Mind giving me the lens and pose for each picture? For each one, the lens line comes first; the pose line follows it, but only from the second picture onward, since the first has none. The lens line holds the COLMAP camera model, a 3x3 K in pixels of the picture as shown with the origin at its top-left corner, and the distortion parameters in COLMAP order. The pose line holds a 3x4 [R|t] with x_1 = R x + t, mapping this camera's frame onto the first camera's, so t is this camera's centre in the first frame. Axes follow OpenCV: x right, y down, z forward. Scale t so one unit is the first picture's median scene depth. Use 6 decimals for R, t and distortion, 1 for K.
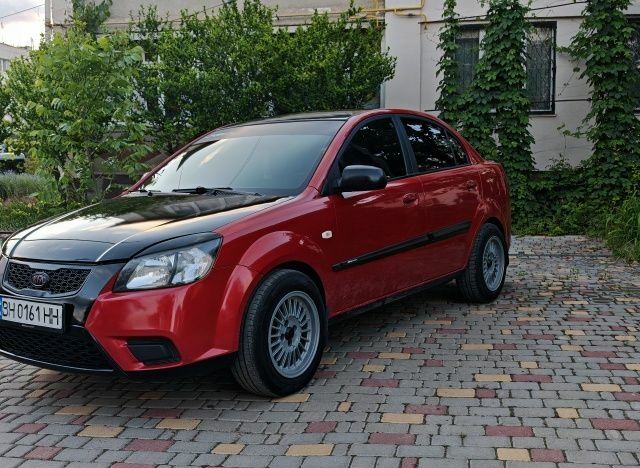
lens RADIAL K [[753.2, 0, 320.6], [0, 753.2, 217.5], [0, 0, 1]] dist [0.196313, -0.603789]
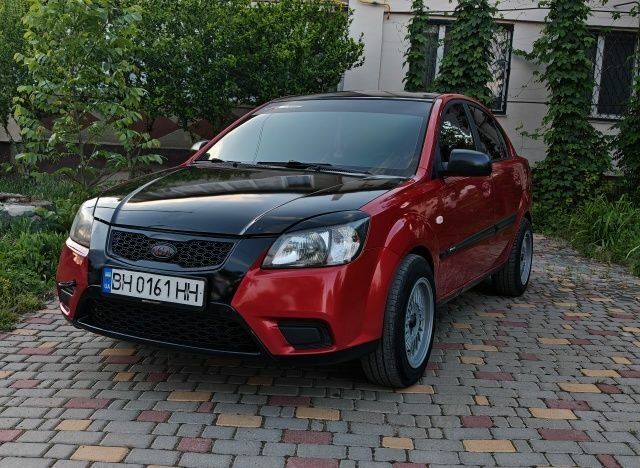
lens RADIAL K [[753.2, 0, 320.6], [0, 753.2, 217.5], [0, 0, 1]] dist [0.196313, -0.603789]
pose [[0.984856, 0.059085, 0.162998, -0.206764], [-0.061845, 0.998015, 0.011905, 0.012248], [-0.161971, -0.021805, 0.986555, 0.053587]]
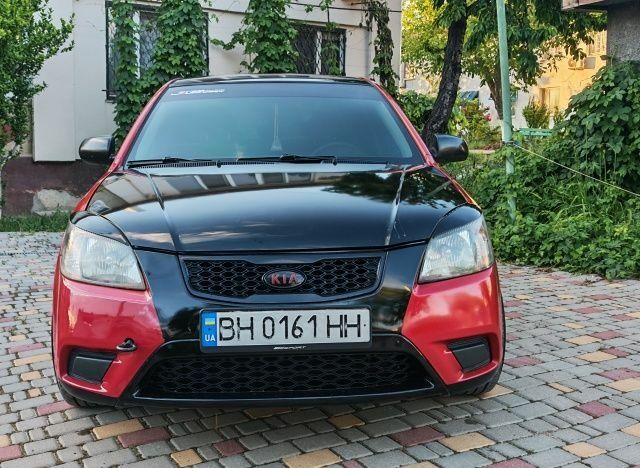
lens RADIAL K [[753.2, 0, 320.6], [0, 753.2, 217.5], [0, 0, 1]] dist [0.196313, -0.603789]
pose [[0.767796, -0.030209, 0.639982, -0.482005], [0.029625, 0.999493, 0.011637, 0.011910], [-0.640009, 0.010025, 0.768302, 0.283768]]
